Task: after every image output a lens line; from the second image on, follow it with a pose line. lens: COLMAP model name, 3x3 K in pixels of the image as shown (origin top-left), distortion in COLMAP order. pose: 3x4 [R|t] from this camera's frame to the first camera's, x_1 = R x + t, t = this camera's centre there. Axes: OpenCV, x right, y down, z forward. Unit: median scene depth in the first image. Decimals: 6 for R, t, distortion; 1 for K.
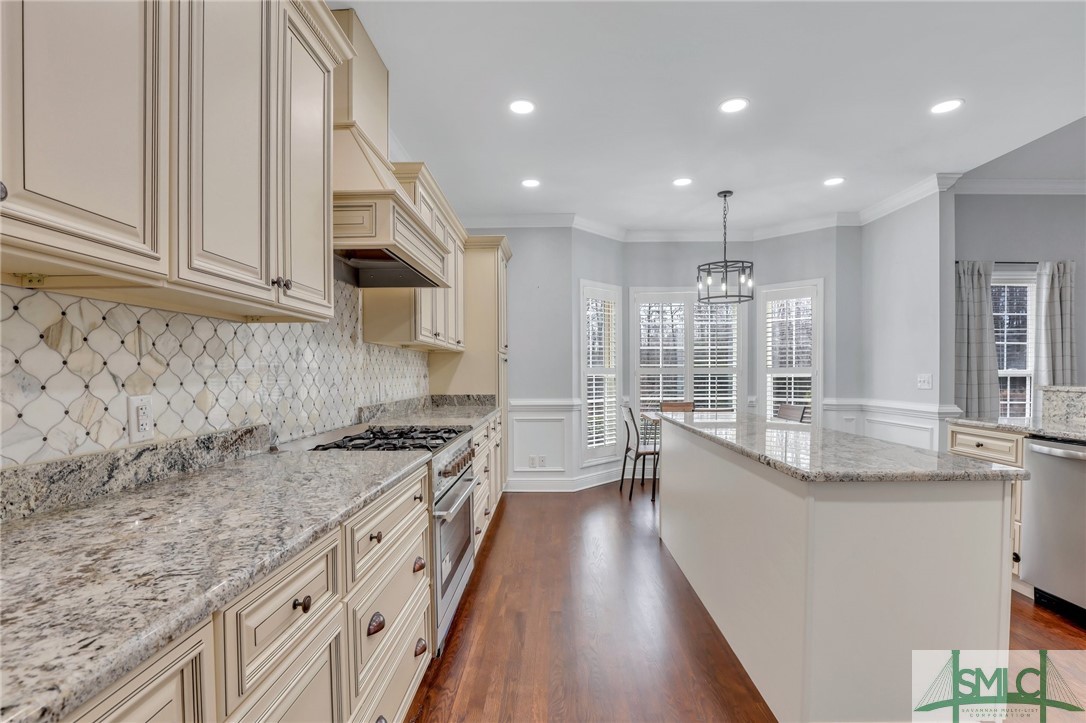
lens RADIAL K [[506.4, 0, 538.9], [0, 506.4, 367.5], [0, 0, 1]] dist [-0.032108, 0.003427]
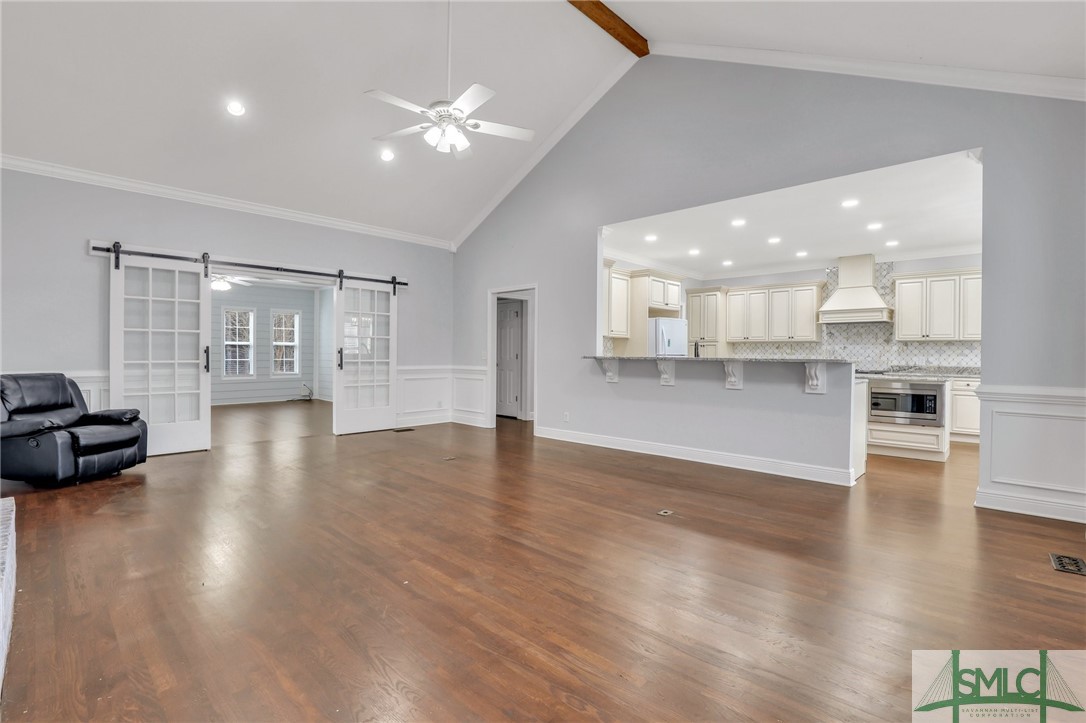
lens RADIAL K [[506.4, 0, 544.4], [0, 506.4, 354.7], [0, 0, 1]] dist [-0.032108, 0.003427]
pose [[-0.668540, -0.005356, -0.743657, 1.778266], [-0.003090, 0.999985, -0.004424, 0.022373], [0.743670, -0.000660, -0.668547, 0.849275]]
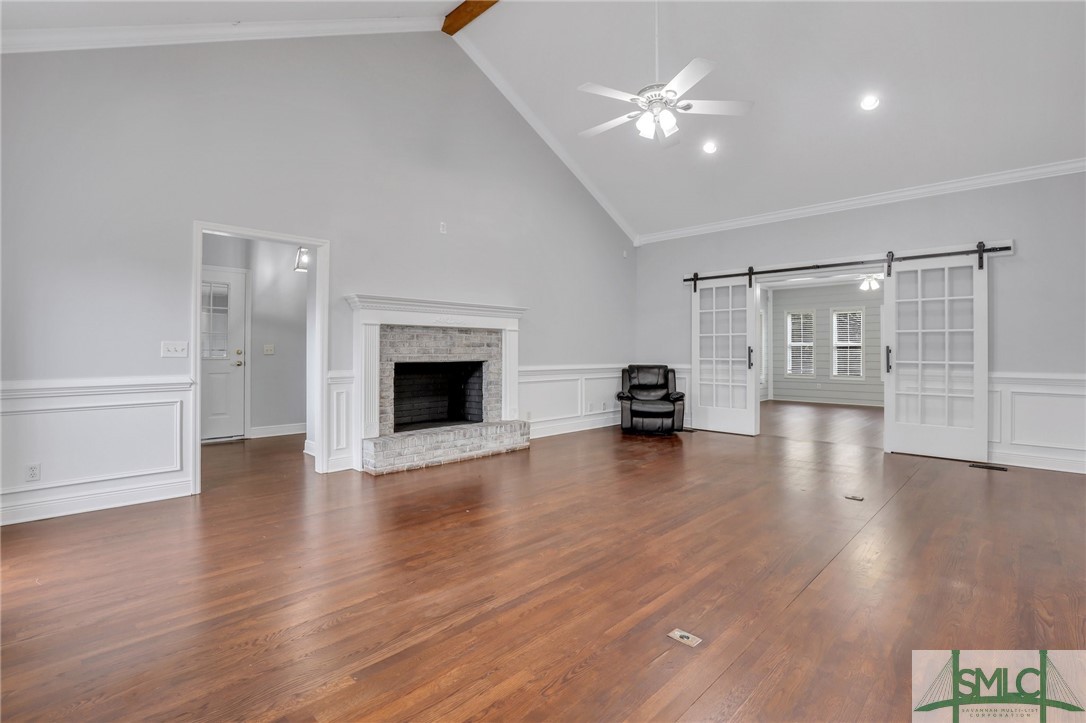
lens RADIAL K [[503.5, 0, 544.8], [0, 503.5, 344.0], [0, 0, 1]] dist [-0.032511, 0.002901]
pose [[-0.731336, 0.003049, 0.682010, 0.875220], [-0.011237, 0.999800, -0.016520, 0.021786], [-0.681924, -0.019746, -0.731156, 0.861887]]
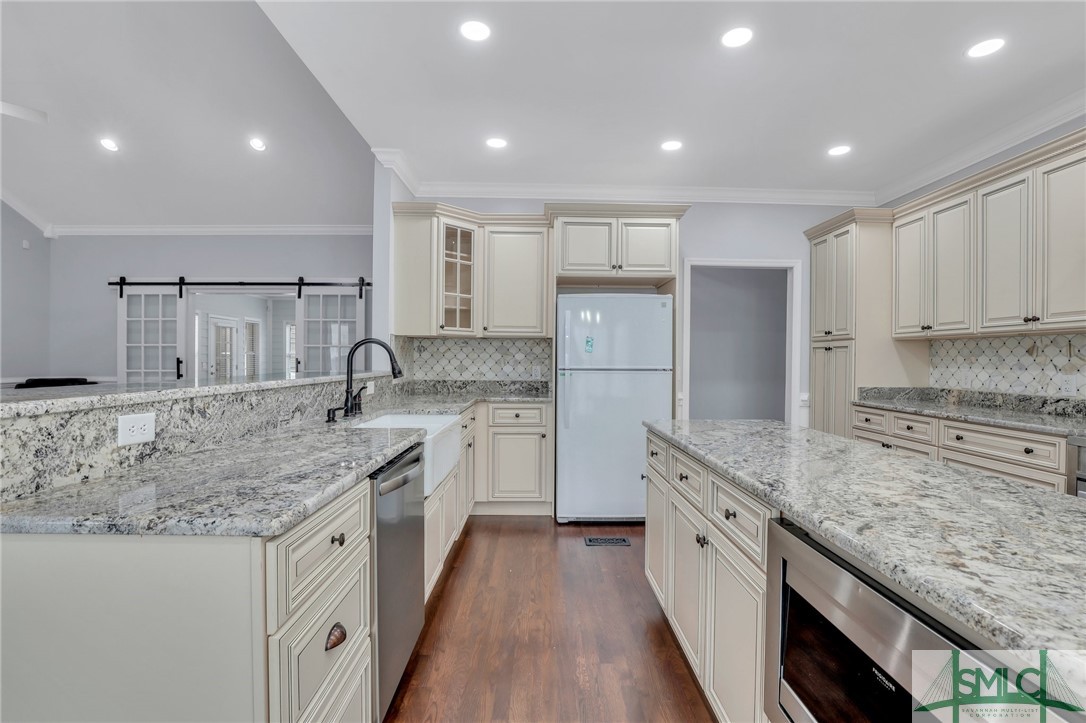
lens RADIAL K [[503.5, 0, 546.1], [0, 503.5, 363.4], [0, 0, 1]] dist [-0.032511, 0.002901]
pose [[-0.999191, -0.006873, -0.039636, 0.442383], [-0.006998, 0.999971, 0.003011, 0.004050], [0.039614, 0.003286, -0.999210, 0.856180]]
